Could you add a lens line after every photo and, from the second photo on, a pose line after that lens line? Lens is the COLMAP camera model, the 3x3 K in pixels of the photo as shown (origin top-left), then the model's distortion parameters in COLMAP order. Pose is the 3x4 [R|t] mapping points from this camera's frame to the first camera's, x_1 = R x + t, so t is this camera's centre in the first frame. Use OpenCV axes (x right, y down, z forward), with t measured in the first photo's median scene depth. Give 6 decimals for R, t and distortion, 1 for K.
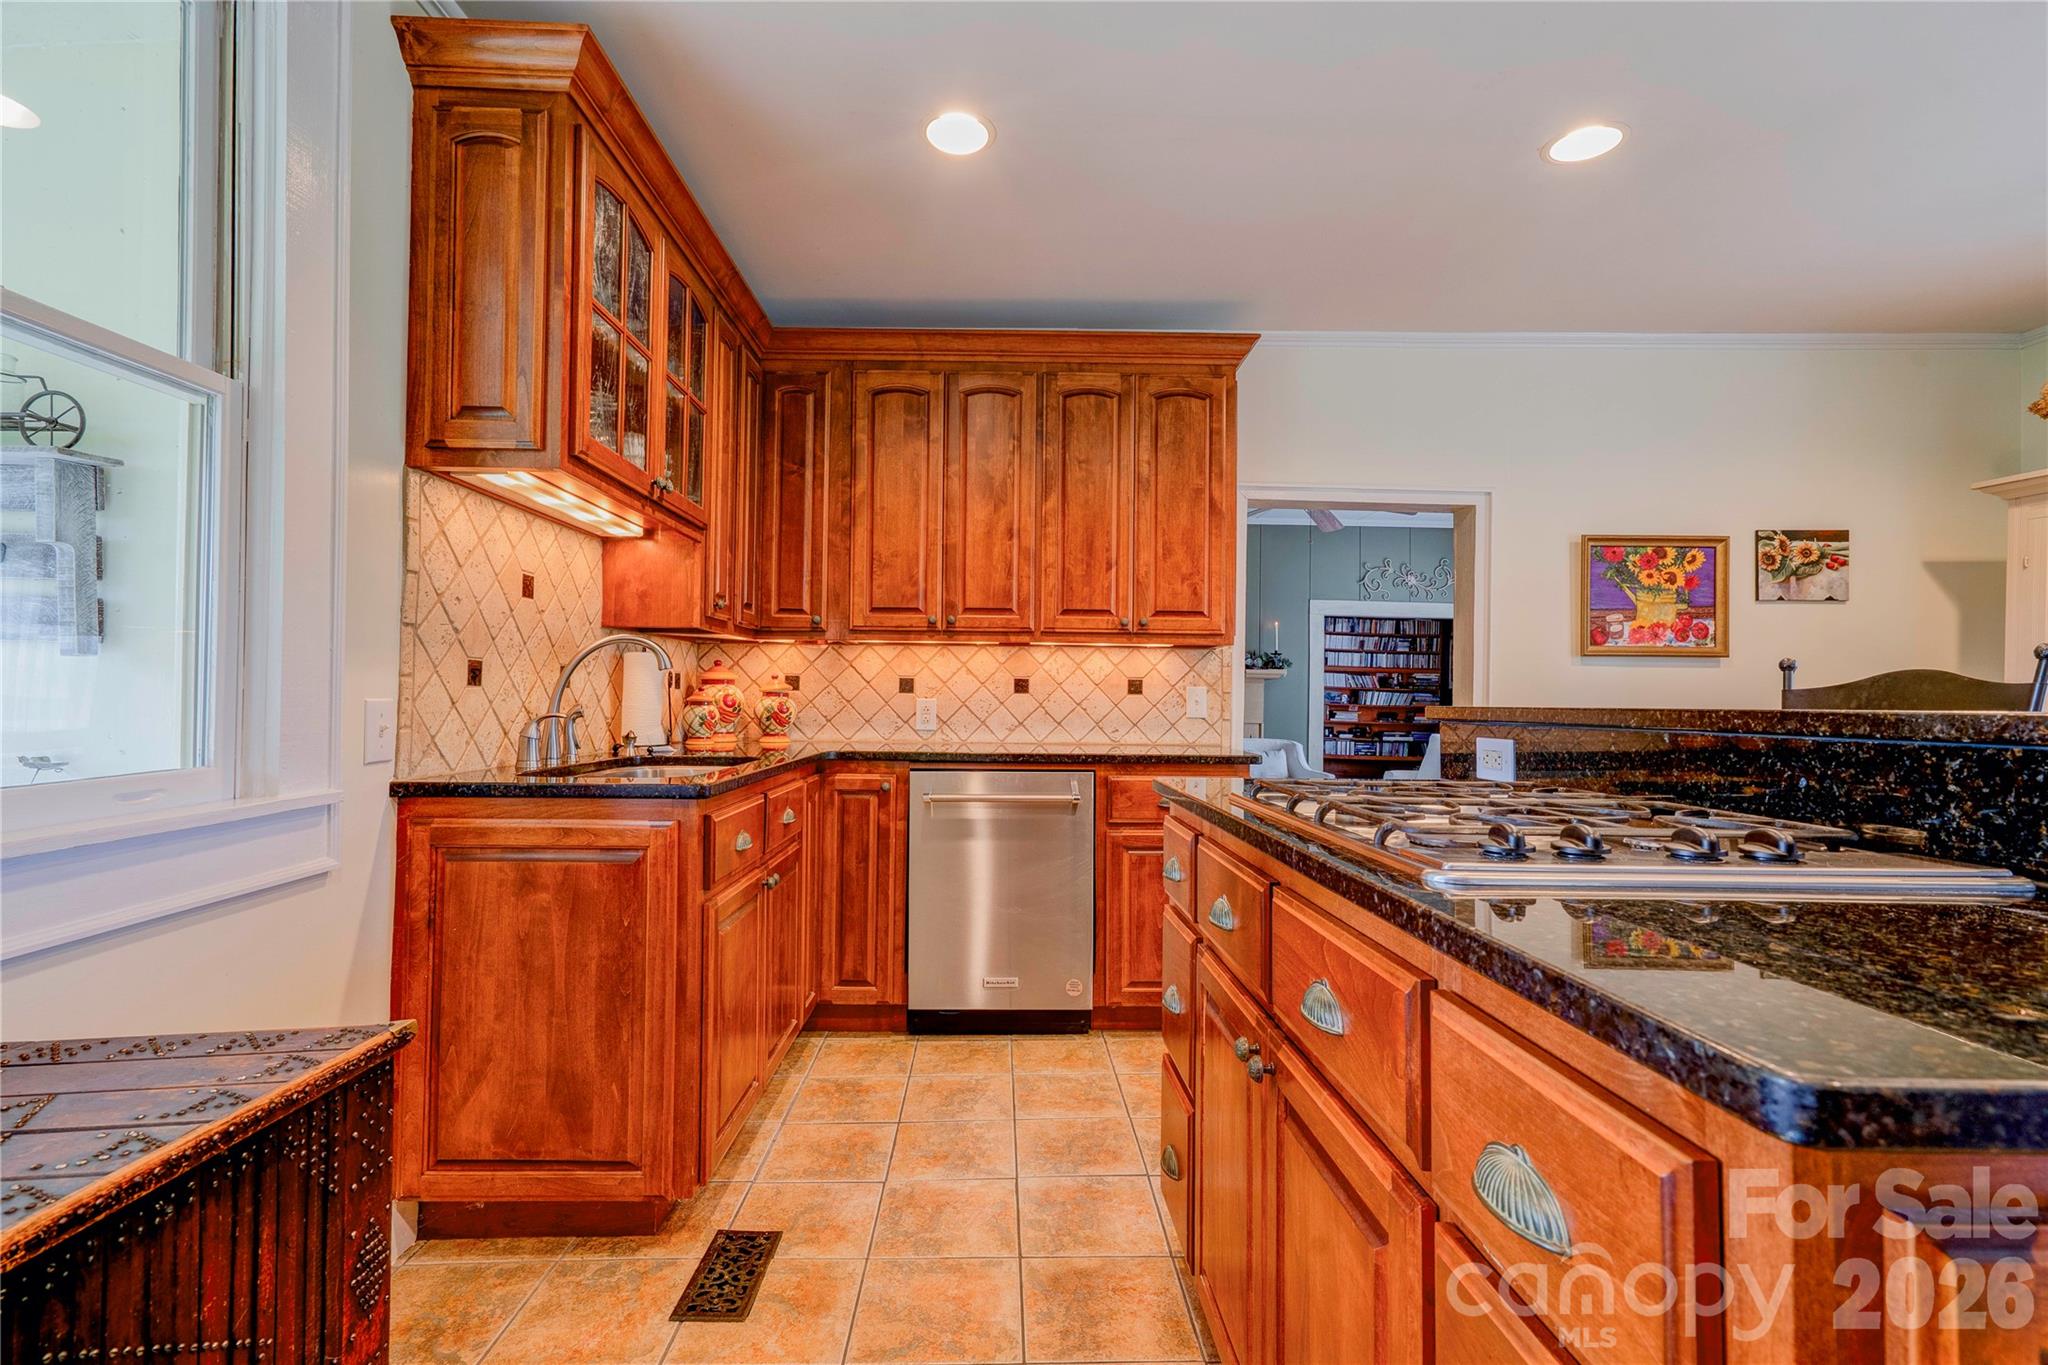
lens RADIAL K [[946.6, 0, 1017.5], [0, 946.6, 676.9], [0, 0, 1]] dist [-0.004607, 0.011069]
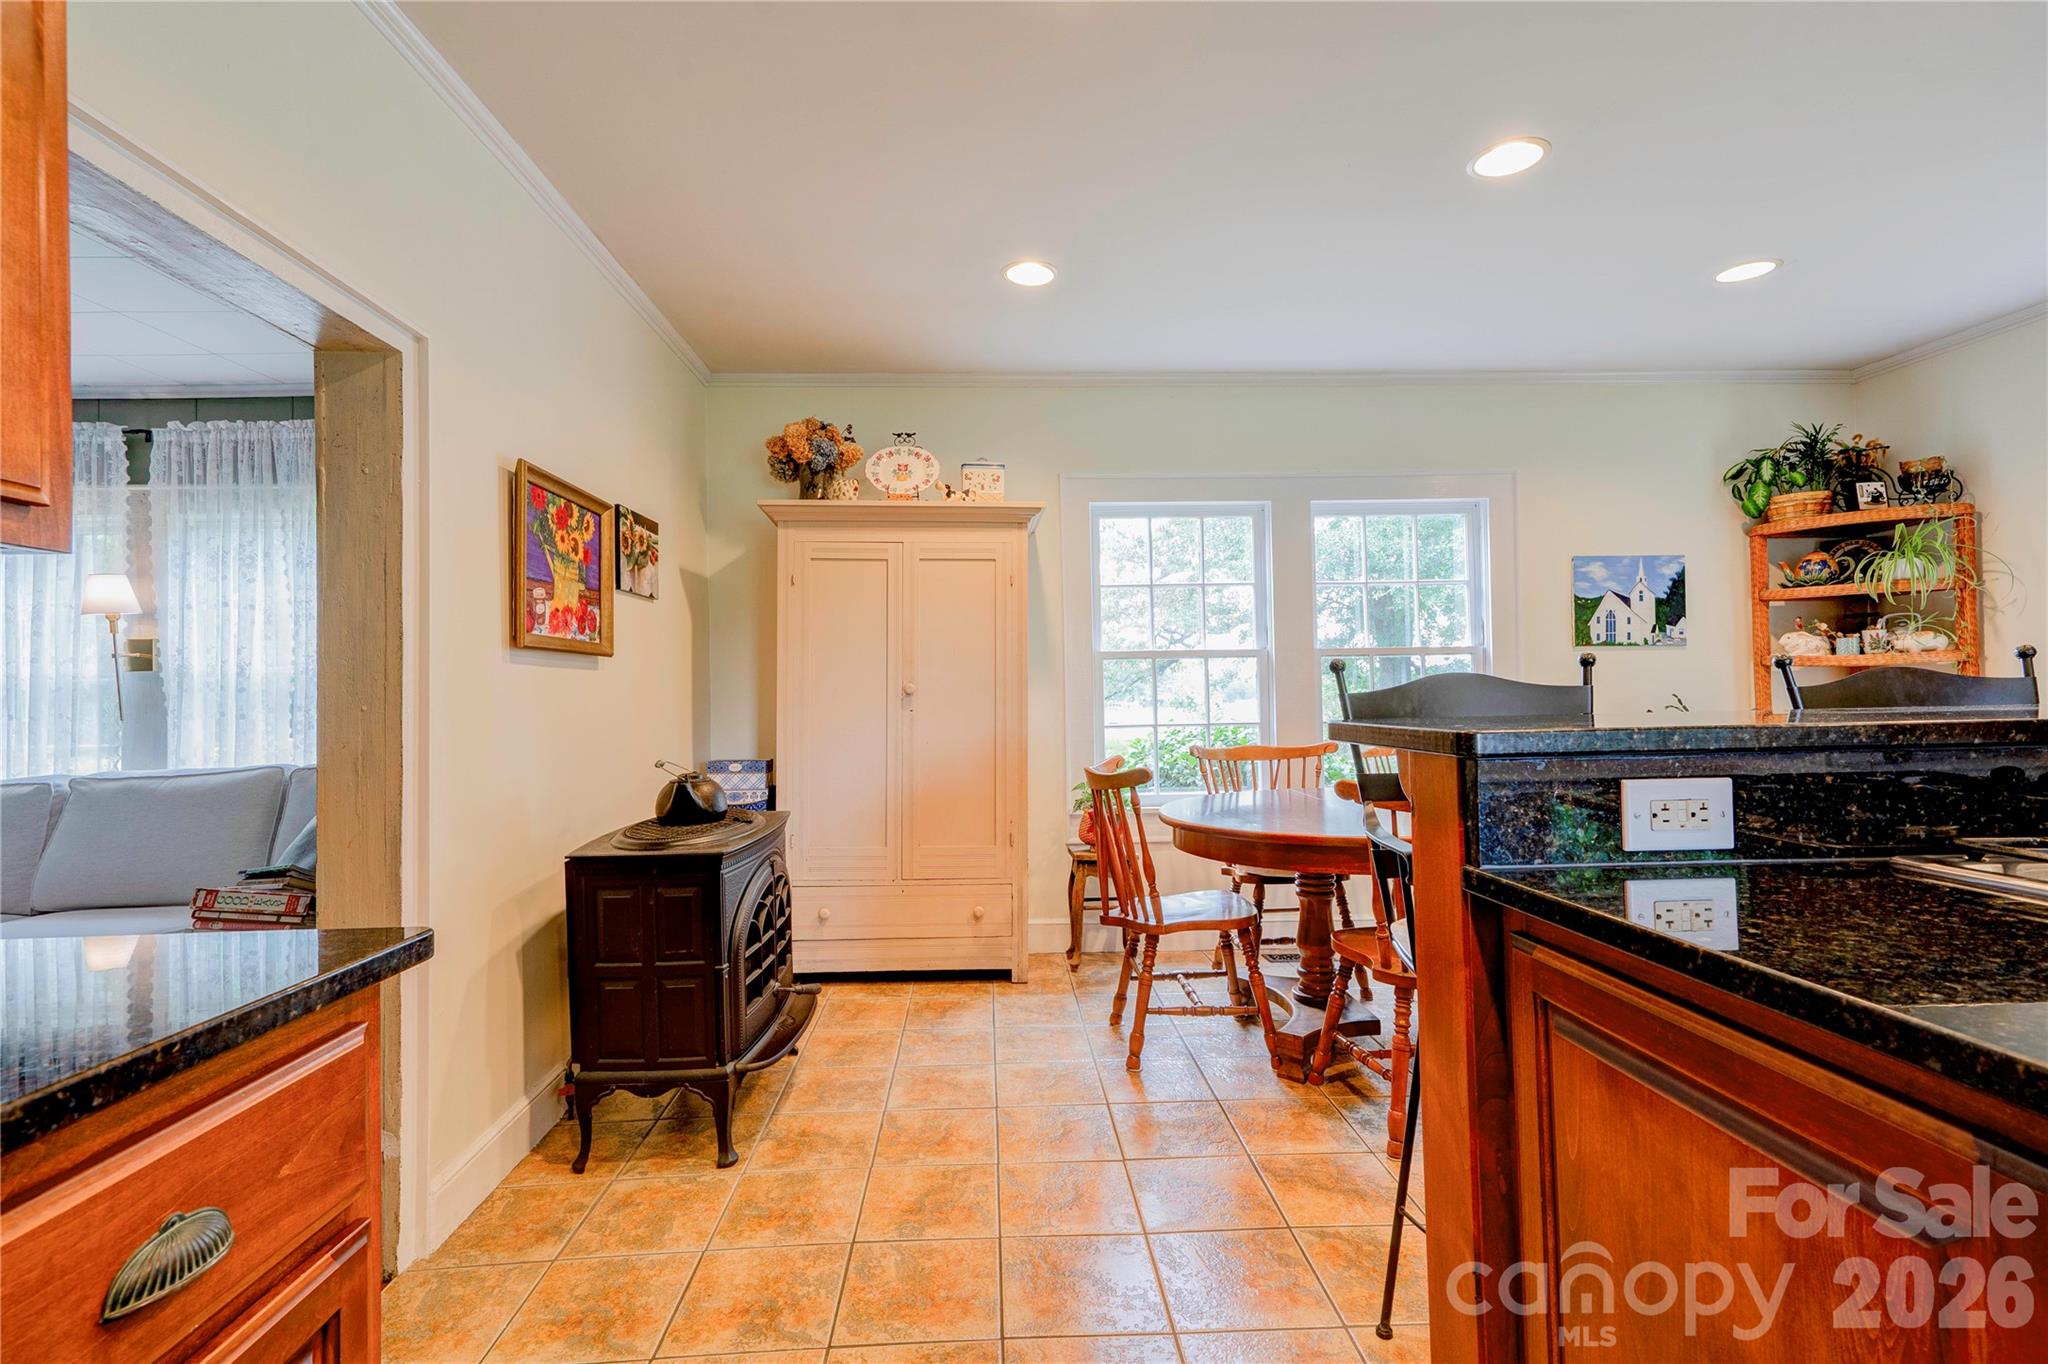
lens RADIAL K [[946.6, 0, 977.4], [0, 946.6, 689.2], [0, 0, 1]] dist [-0.004607, 0.011069]
pose [[-0.000620, -0.001893, 0.999998, -0.042783], [-0.001454, 0.999997, 0.001892, 0.003961], [-0.999999, -0.001453, -0.000623, 0.752948]]
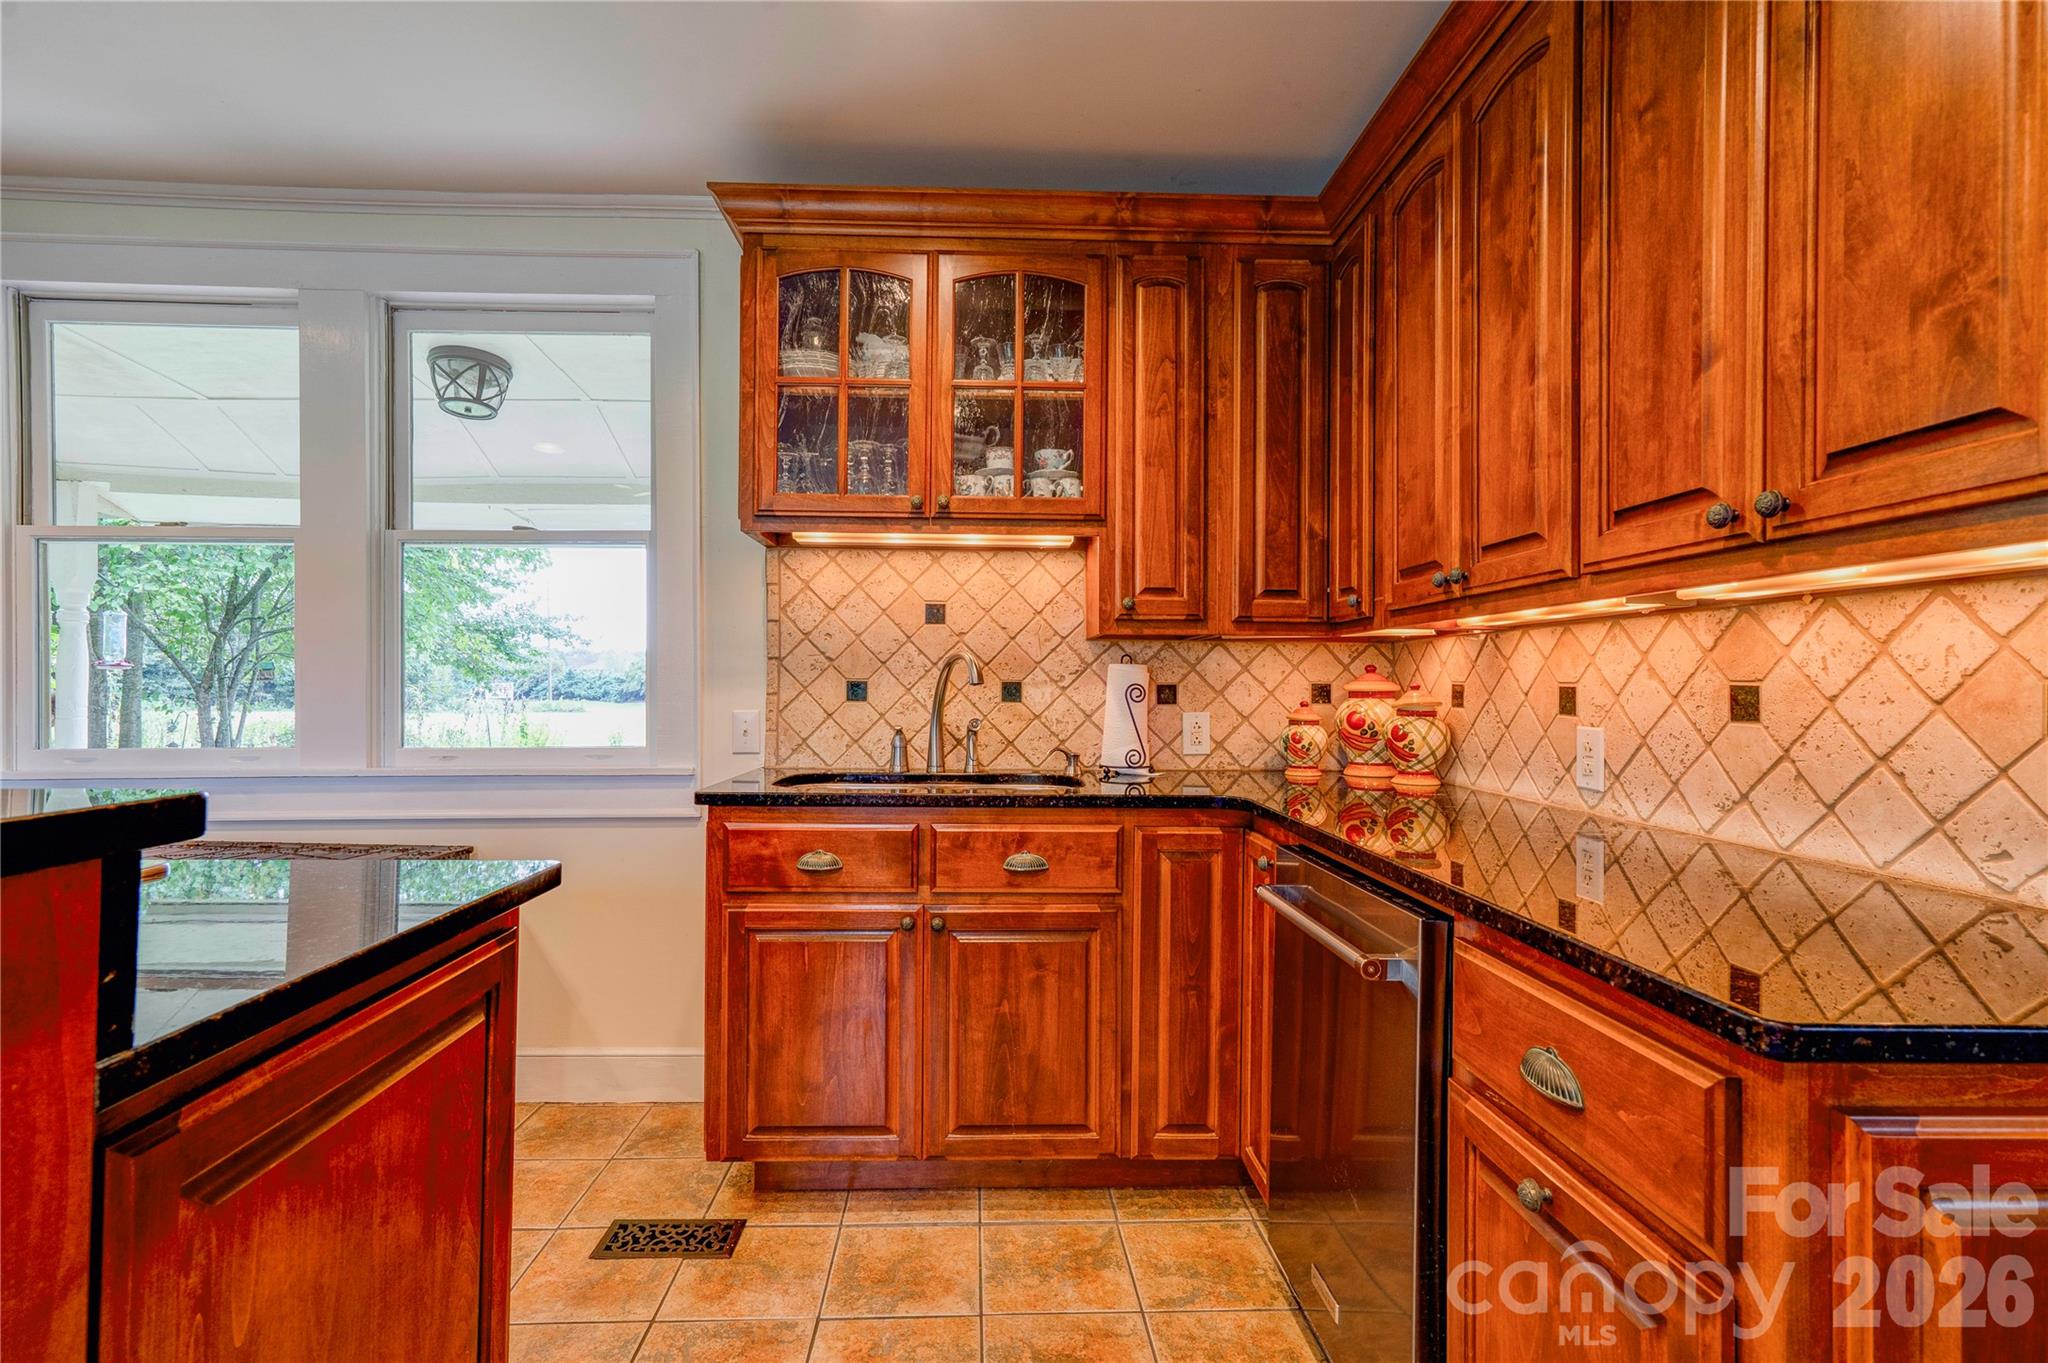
lens RADIAL K [[946.6, 0, 986.7], [0, 946.6, 677.2], [0, 0, 1]] dist [-0.004607, 0.011069]
pose [[0.016386, -0.019374, -0.999678, 0.437626], [0.012414, 0.999739, -0.019172, 0.002263], [0.999789, -0.012096, 0.016623, 0.730650]]
